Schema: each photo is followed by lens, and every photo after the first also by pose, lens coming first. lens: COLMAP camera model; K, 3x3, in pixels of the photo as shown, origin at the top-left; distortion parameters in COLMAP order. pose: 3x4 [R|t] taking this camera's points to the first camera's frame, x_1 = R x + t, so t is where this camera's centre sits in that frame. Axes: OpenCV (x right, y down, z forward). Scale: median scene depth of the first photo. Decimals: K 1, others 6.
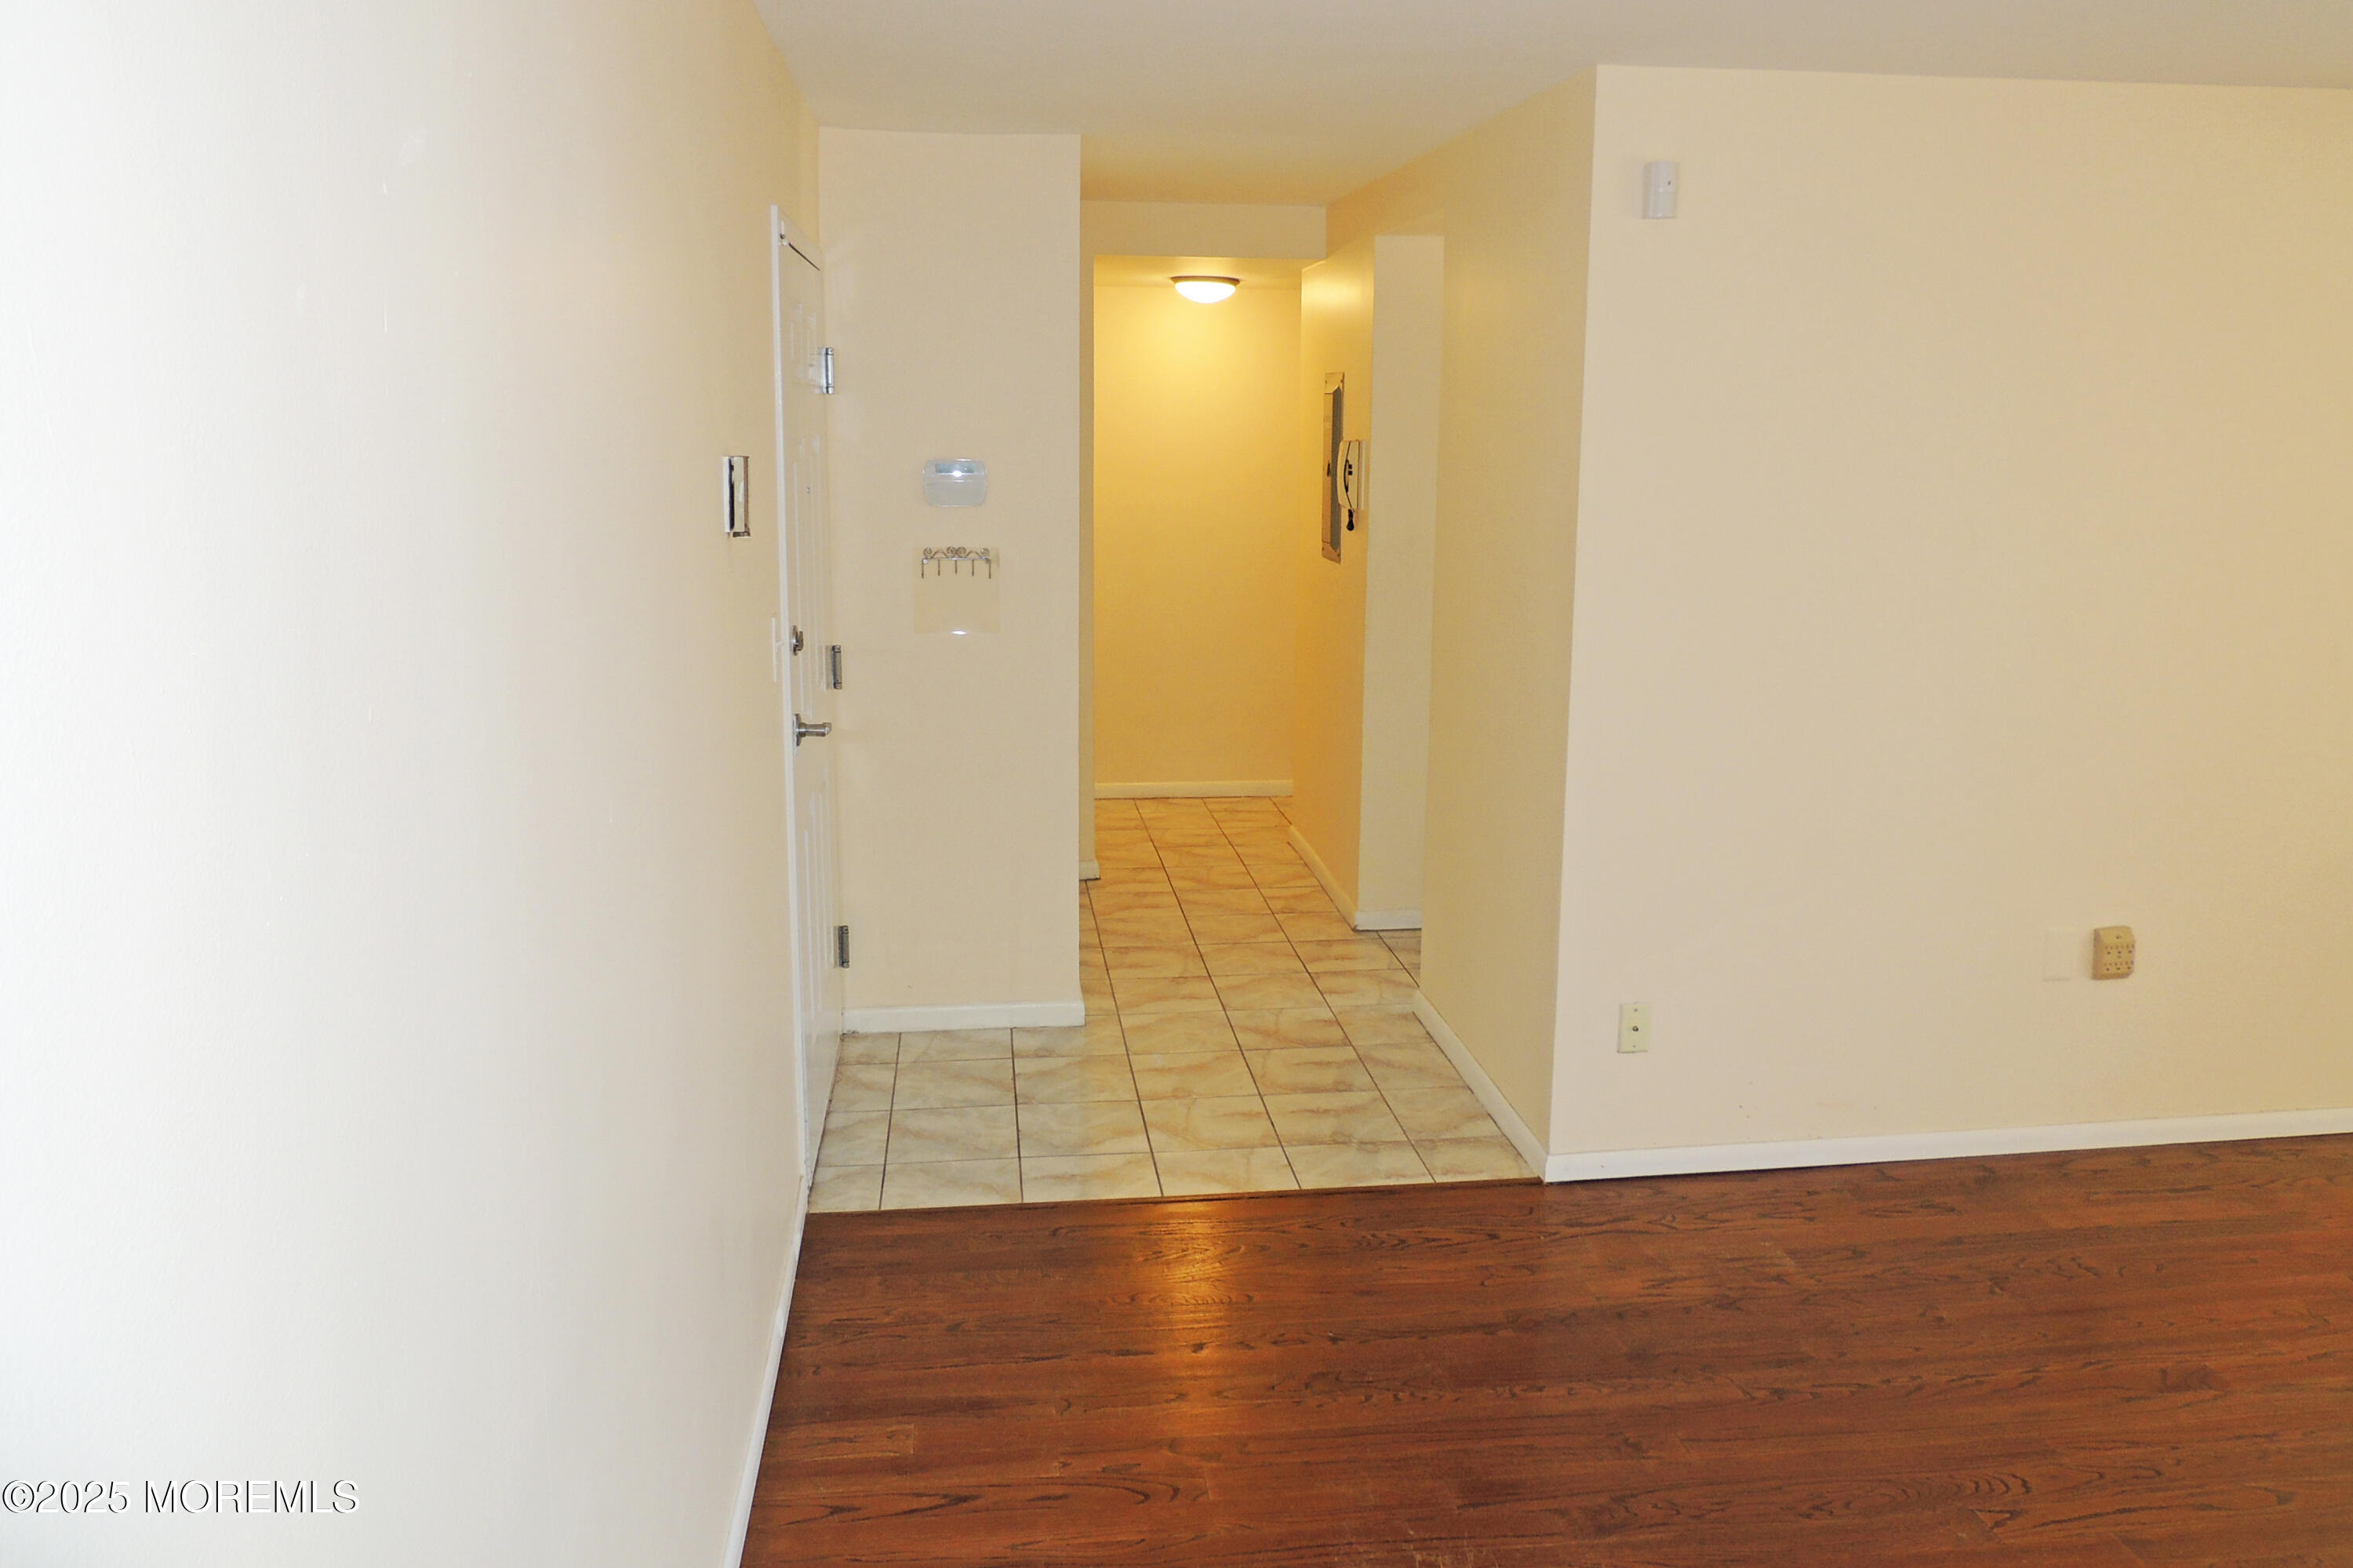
lens RADIAL K [[1692.3, 0, 1159.5], [0, 1692.3, 677.7], [0, 0, 1]] dist [-0.041801, 0.032298]
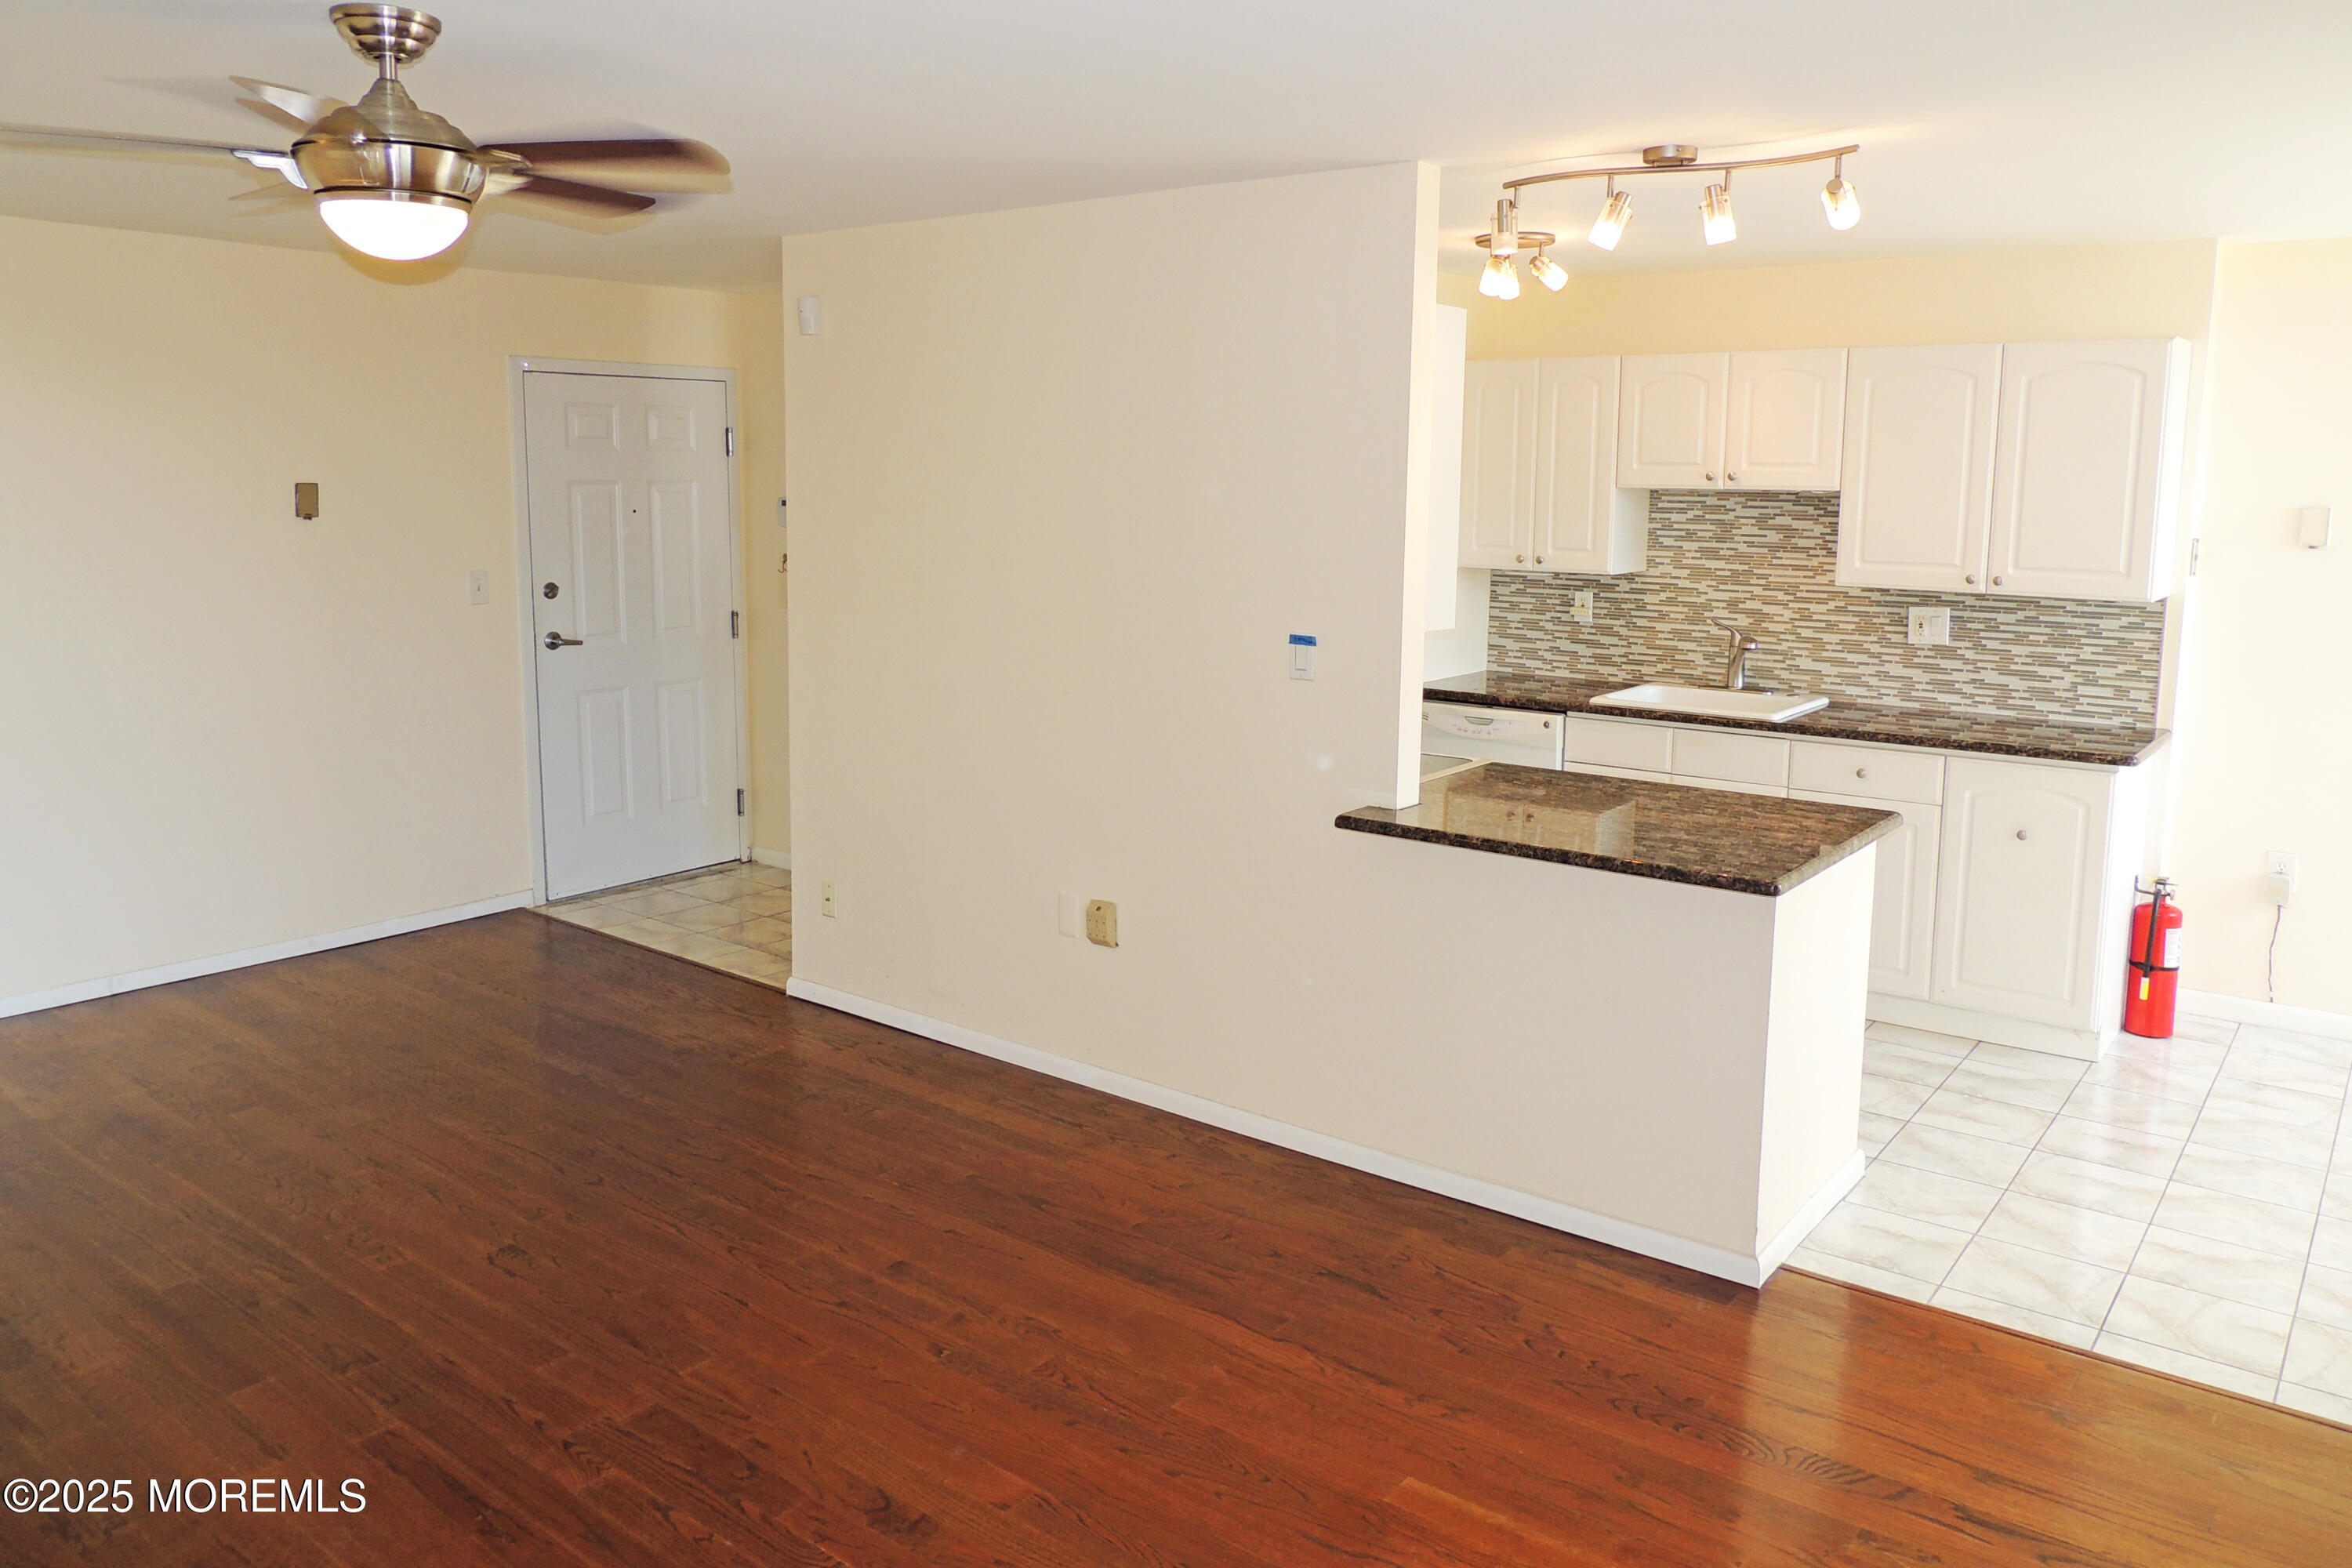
lens RADIAL K [[1691.5, 0, 1159.0], [0, 1691.5, 677.8], [0, 0, 1]] dist [-0.041801, 0.032298]
pose [[0.697252, 0.090701, -0.711065, 1.476343], [-0.116806, 0.993081, 0.012137, -0.026235], [0.707245, 0.074594, 0.703022, 0.187108]]
